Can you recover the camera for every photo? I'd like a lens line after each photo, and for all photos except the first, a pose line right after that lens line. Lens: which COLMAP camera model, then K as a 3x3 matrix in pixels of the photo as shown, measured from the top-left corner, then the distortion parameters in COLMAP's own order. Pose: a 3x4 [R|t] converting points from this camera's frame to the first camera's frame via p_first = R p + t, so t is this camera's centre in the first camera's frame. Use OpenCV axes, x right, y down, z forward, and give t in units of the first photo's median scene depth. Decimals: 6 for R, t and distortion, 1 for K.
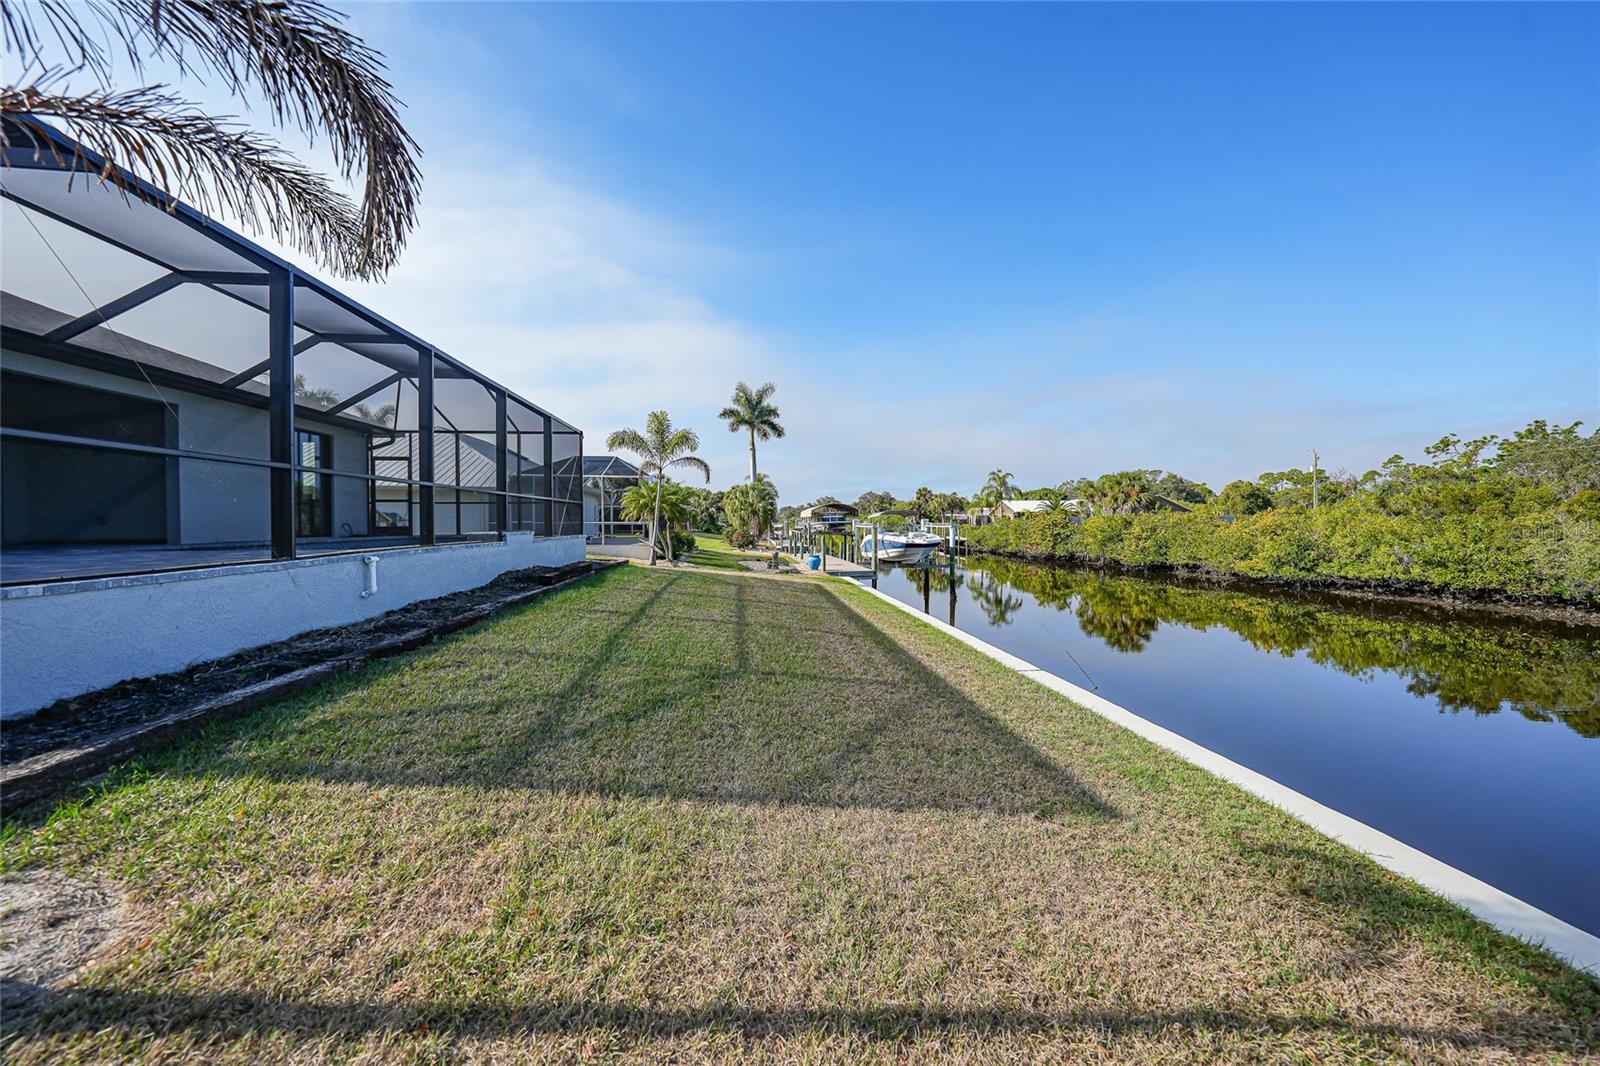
lens RADIAL K [[562.9, 0, 804.2], [0, 562.9, 528.1], [0, 0, 1]] dist [-0.024104, 0.005572]
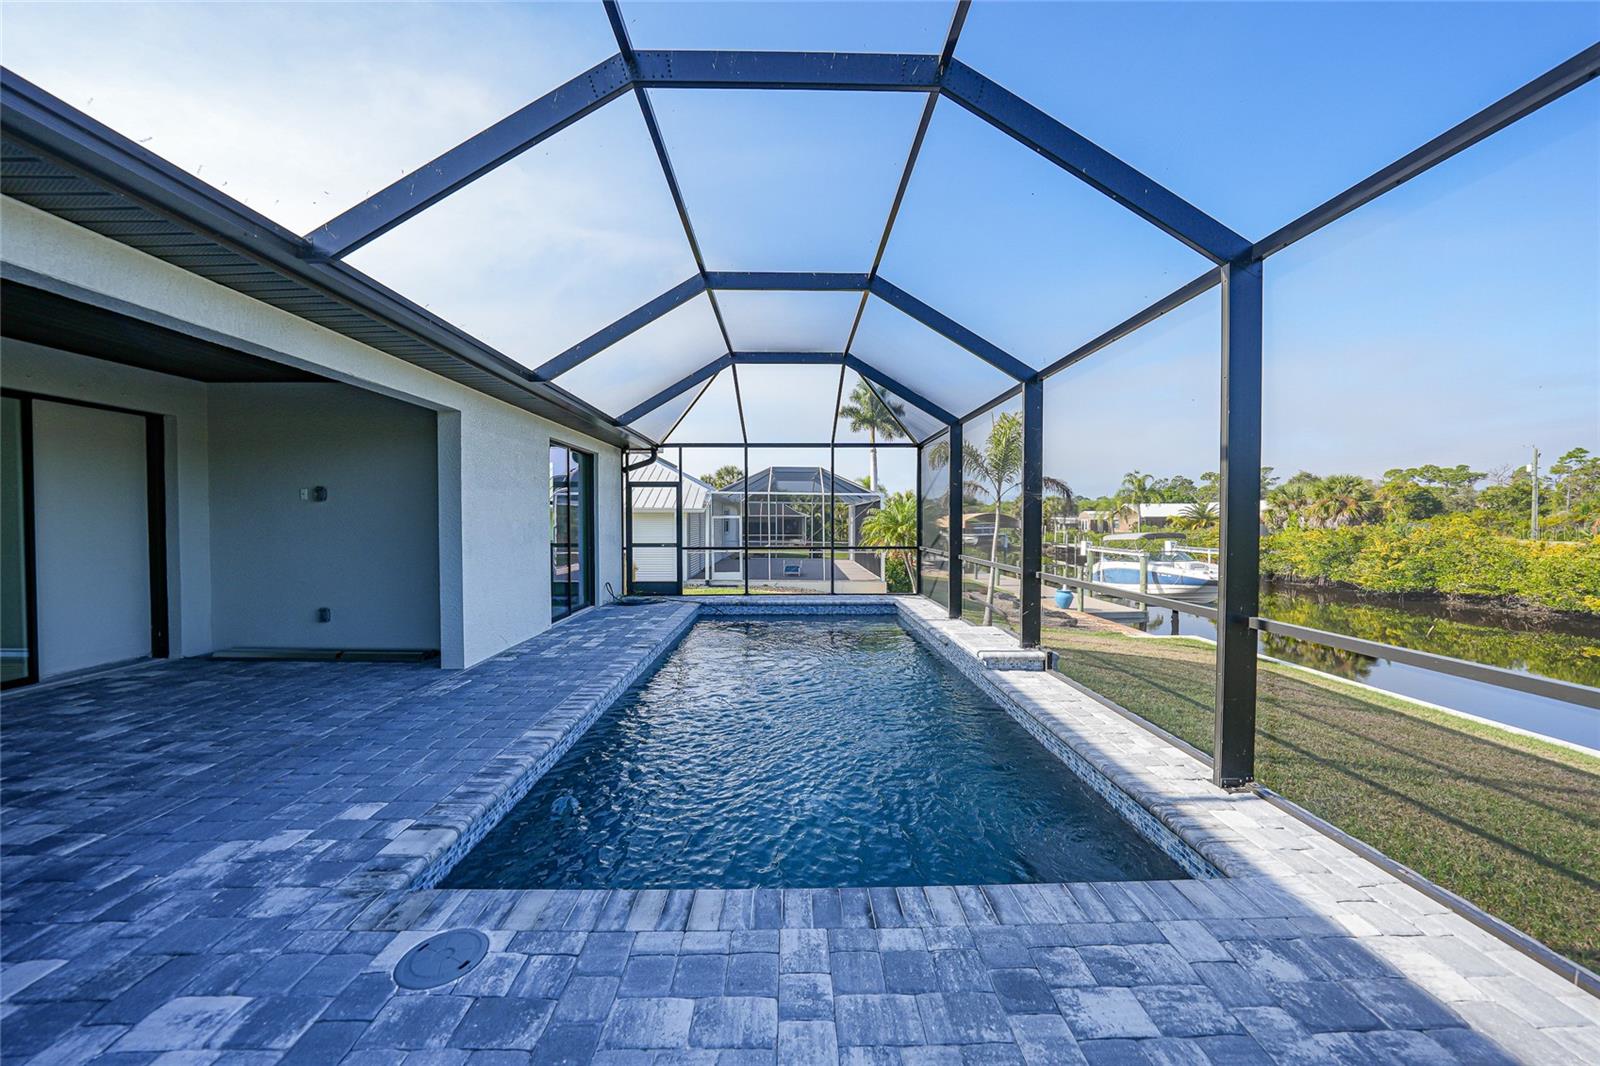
lens RADIAL K [[562.9, 0, 799.8], [0, 562.9, 529.5], [0, 0, 1]] dist [-0.024104, 0.005572]
pose [[0.995174, 0.004731, -0.098007, -1.384678], [-0.004076, 0.999968, 0.006877, -0.207545], [0.098036, -0.006444, 0.995162, 0.890375]]
